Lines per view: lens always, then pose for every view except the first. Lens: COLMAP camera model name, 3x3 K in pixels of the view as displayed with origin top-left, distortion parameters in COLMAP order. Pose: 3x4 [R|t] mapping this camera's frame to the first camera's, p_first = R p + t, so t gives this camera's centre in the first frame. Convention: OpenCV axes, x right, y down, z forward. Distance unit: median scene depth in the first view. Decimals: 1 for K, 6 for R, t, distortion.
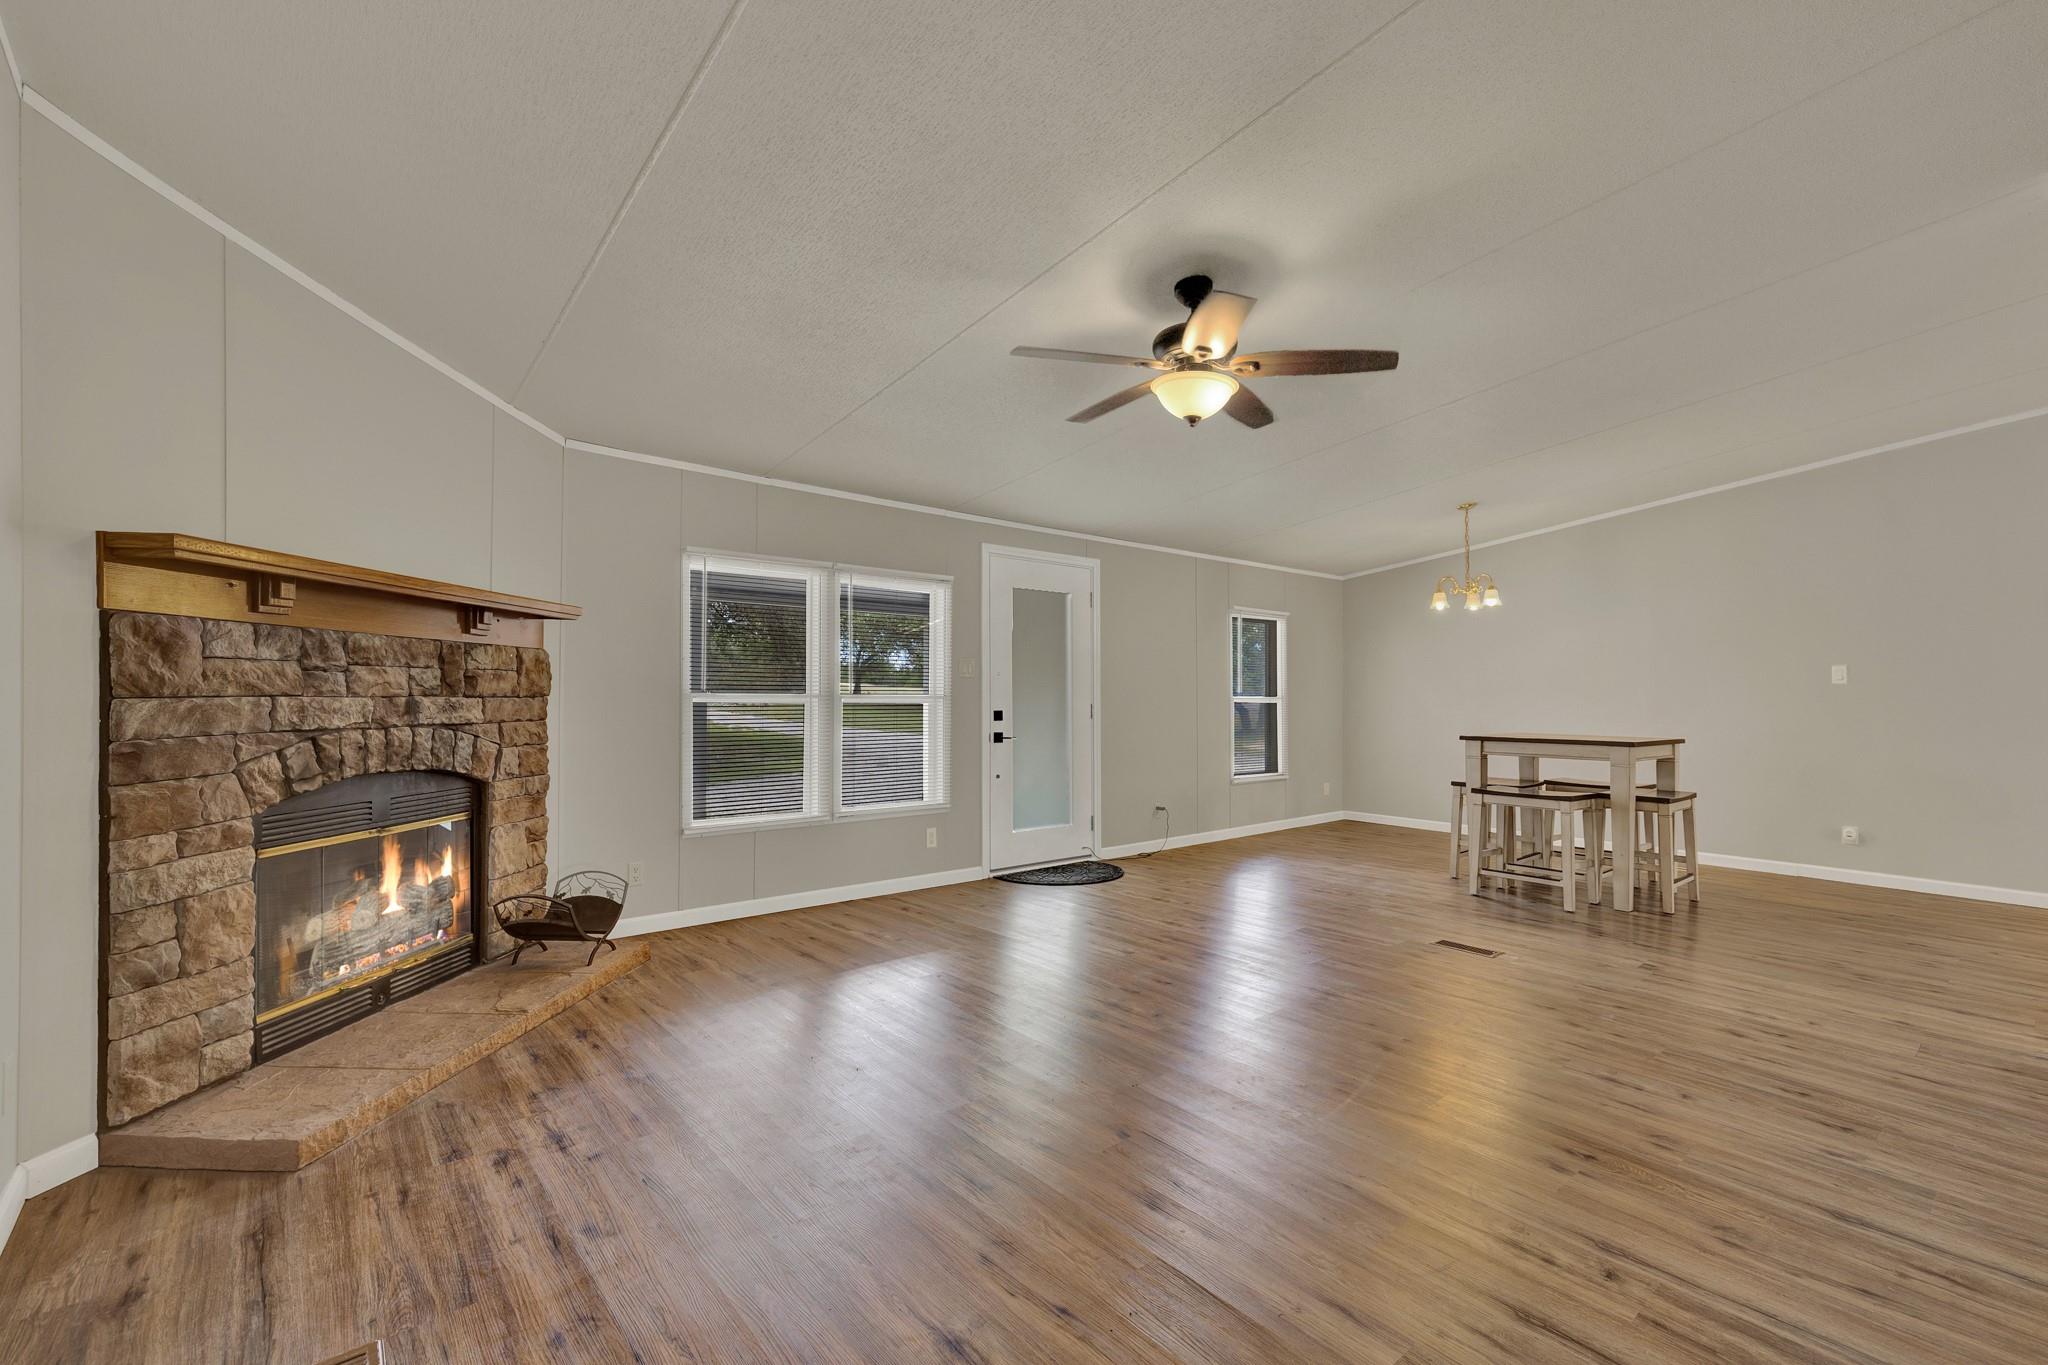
lens RADIAL K [[888.7, 0, 1017.1], [0, 888.7, 680.9], [0, 0, 1]] dist [0.001852, 0.001109]
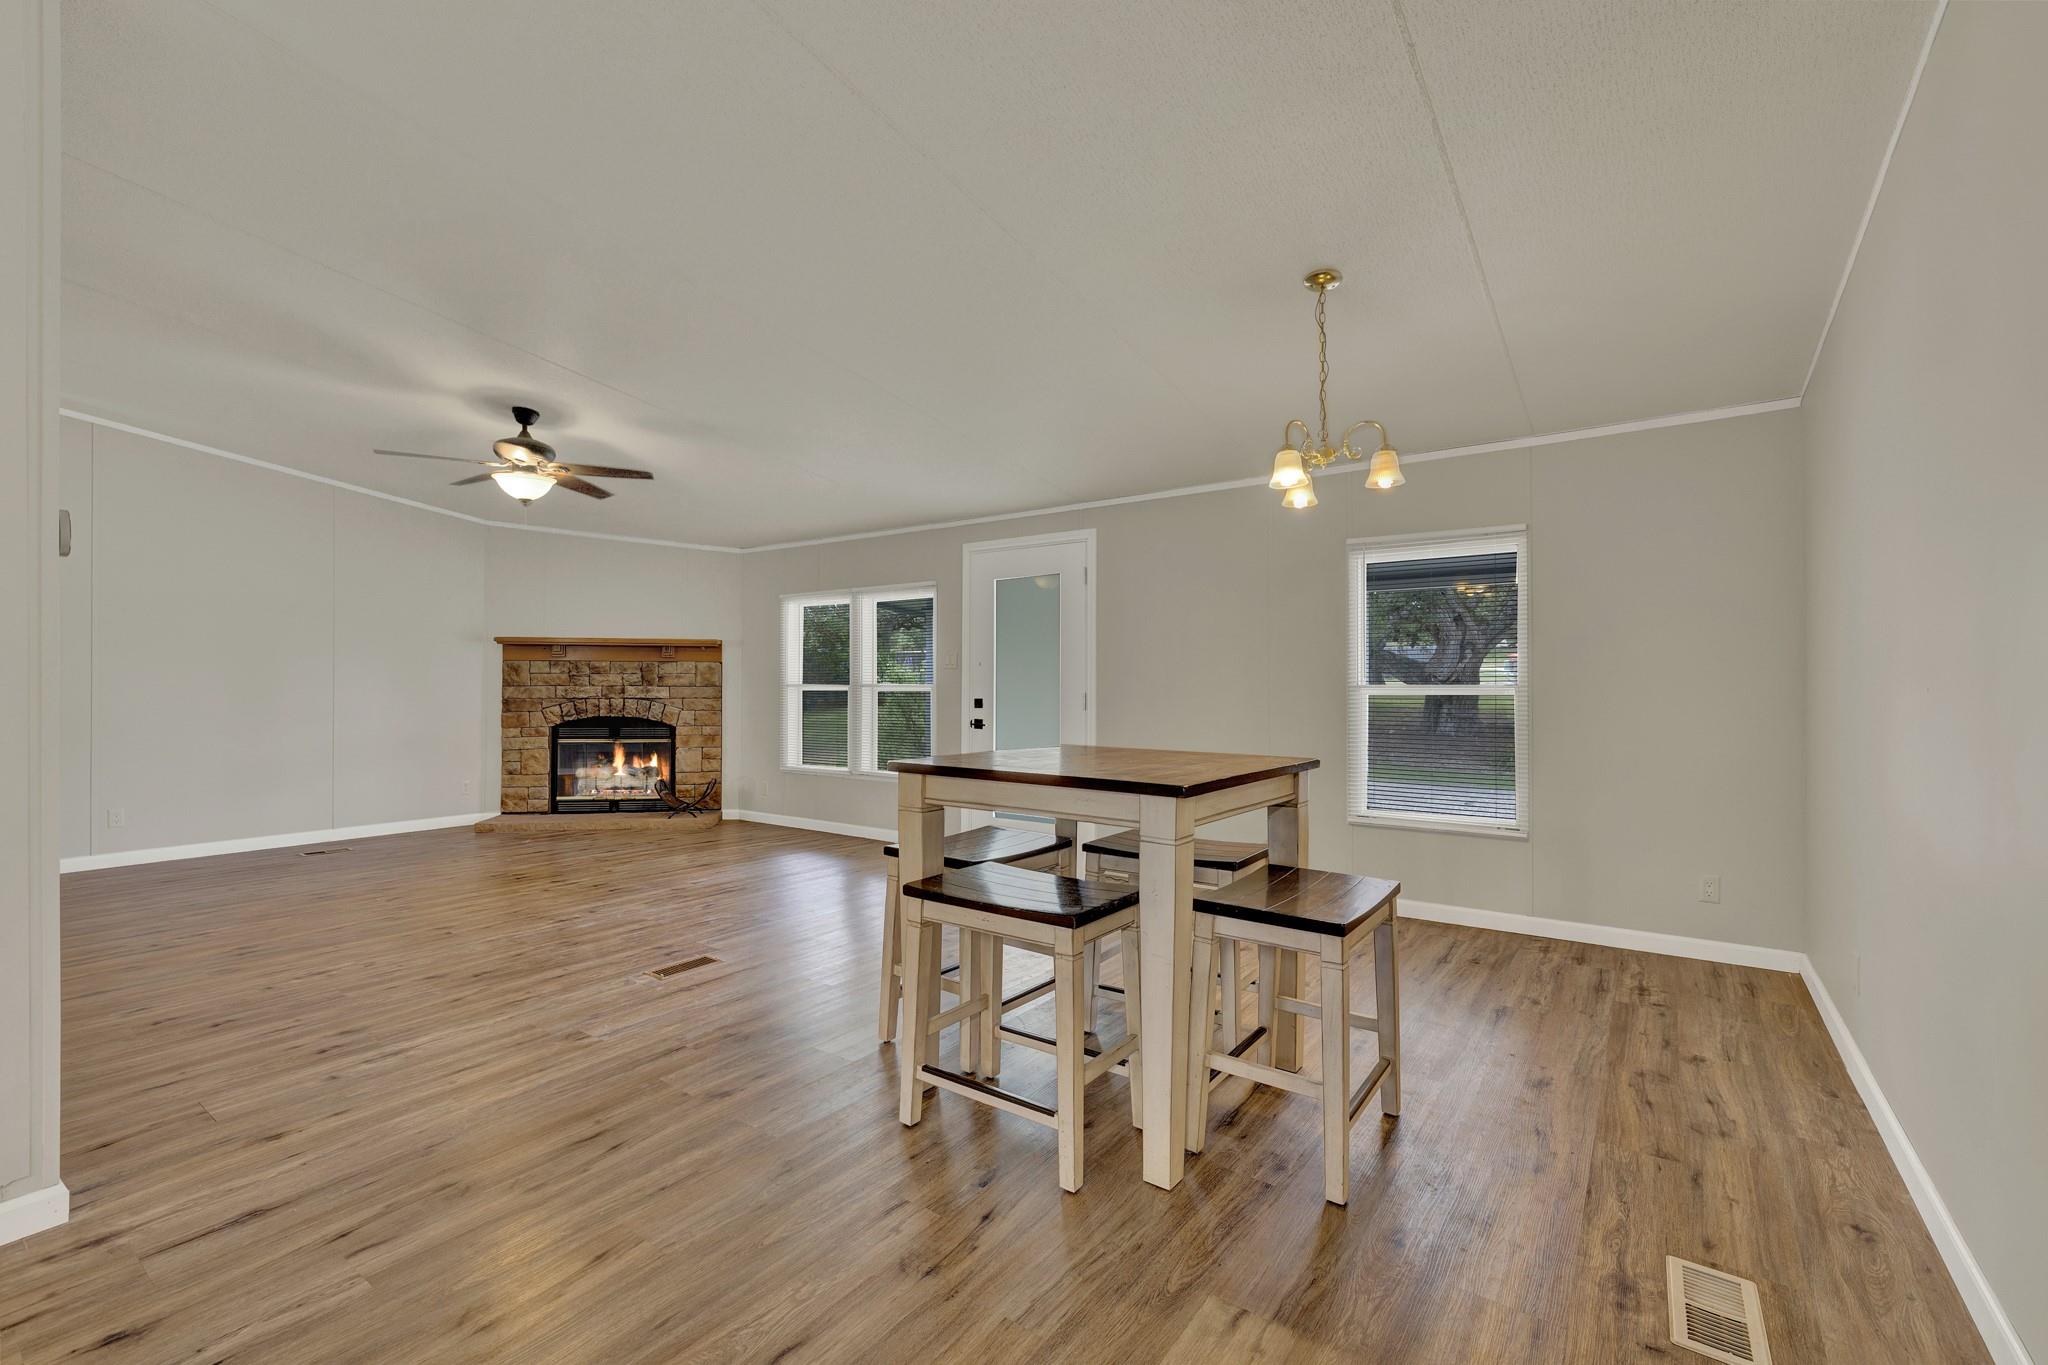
lens RADIAL K [[888.7, 0, 1006.0], [0, 888.7, 675.6], [0, 0, 1]] dist [0.001852, 0.001109]
pose [[0.228634, -0.018603, -0.973335, 1.855595], [0.015402, 0.999761, -0.015490, 0.042056], [0.973391, -0.011450, 0.228866, 1.437266]]
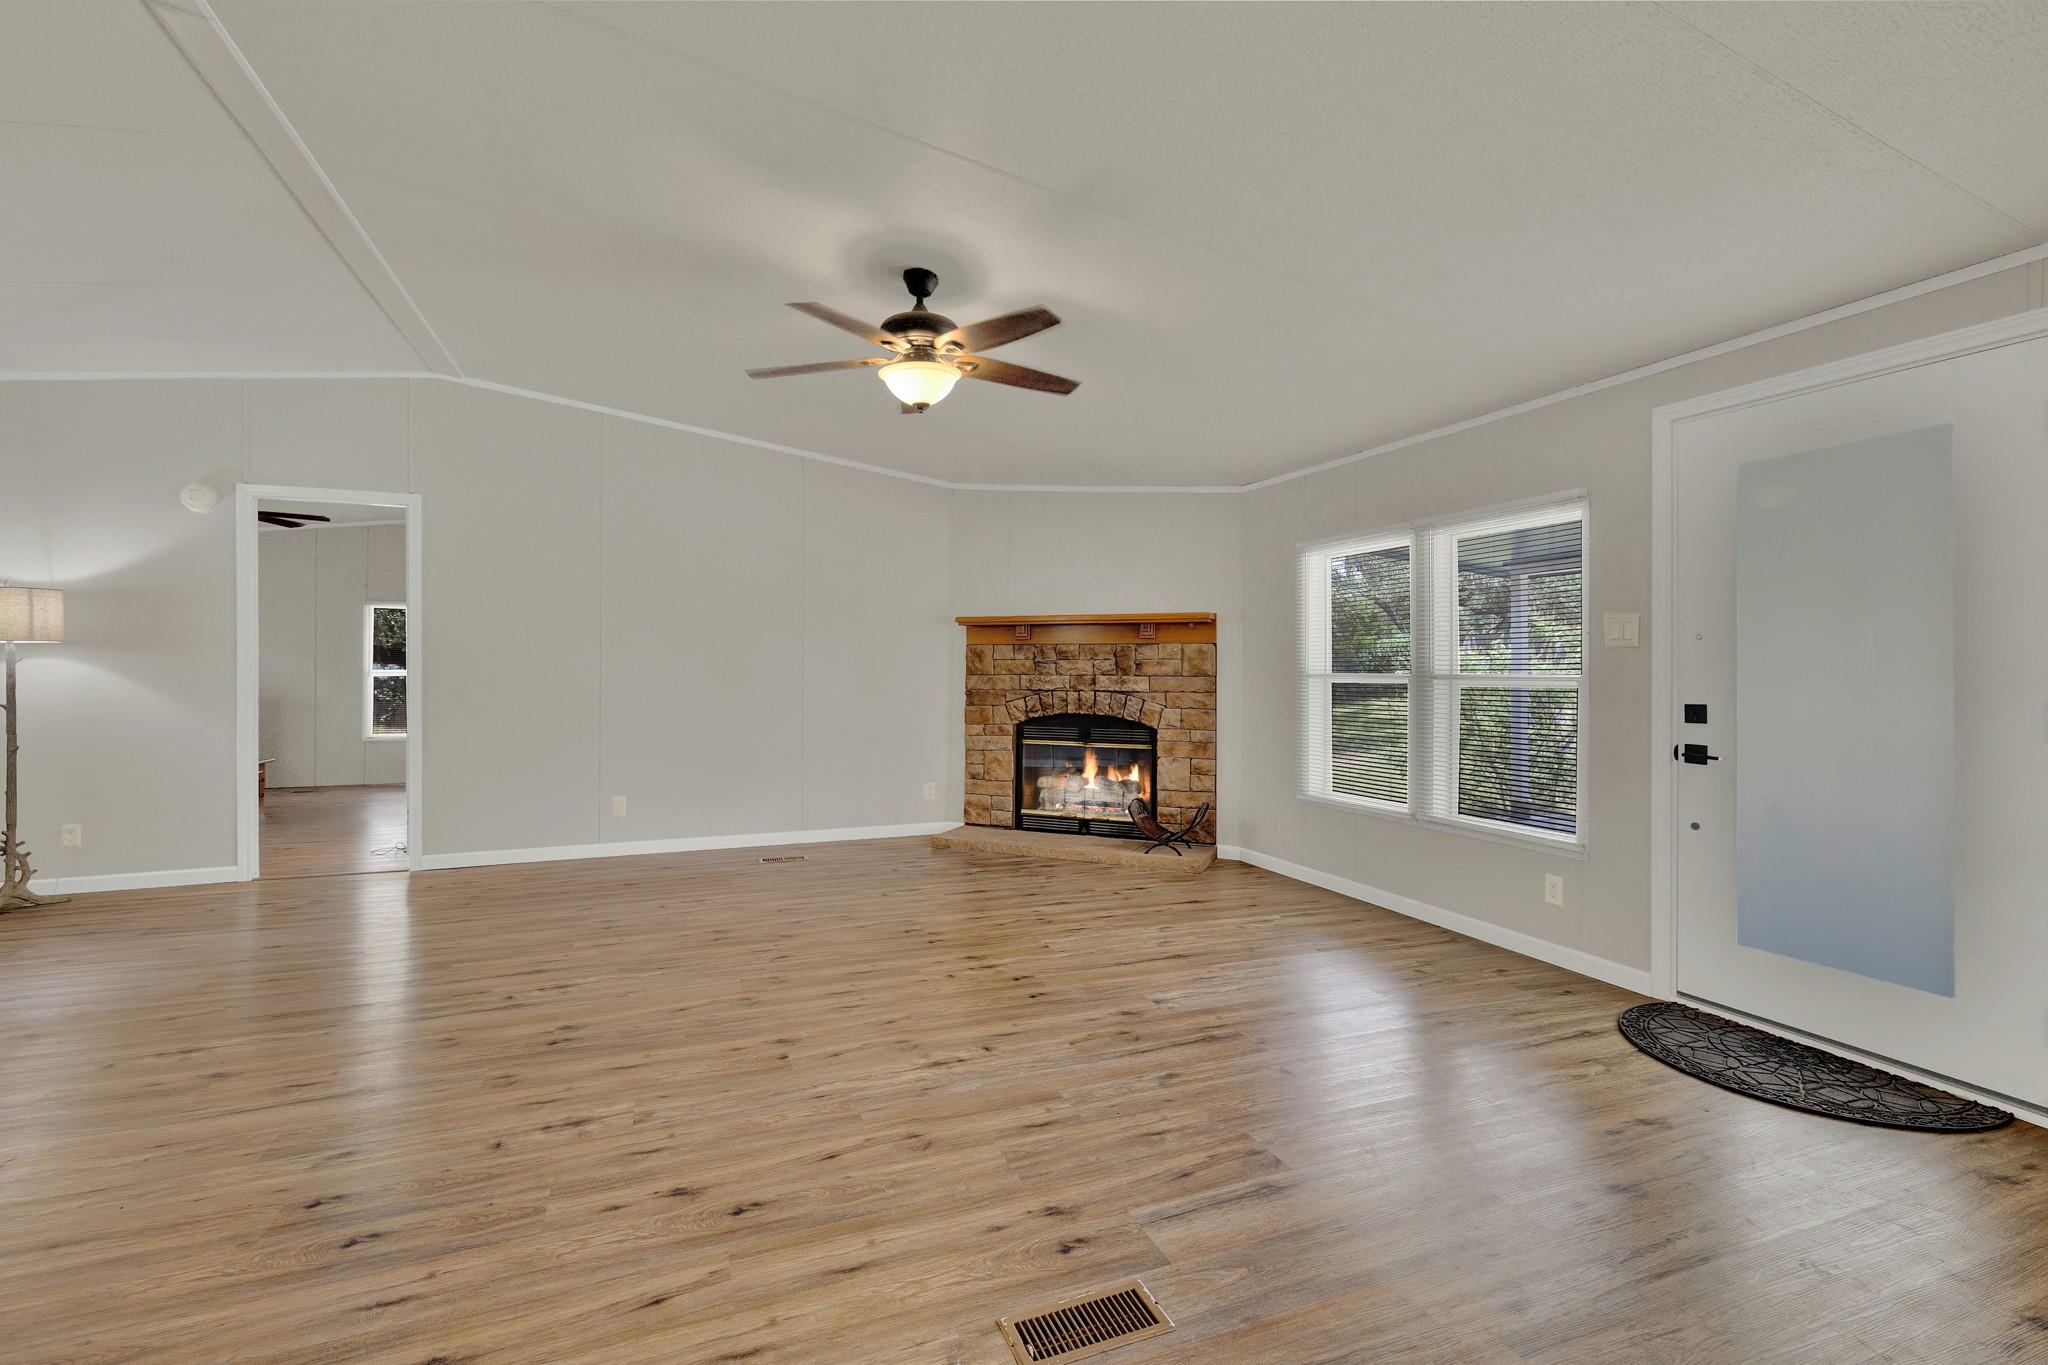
lens RADIAL K [[888.7, 0, 1008.3], [0, 888.7, 663.1], [0, 0, 1]] dist [0.001852, 0.001109]
pose [[-0.322770, -0.018342, -0.946300, 1.142618], [0.007441, 0.999732, -0.021916, 0.031348], [0.946448, -0.014115, -0.322547, 1.417880]]
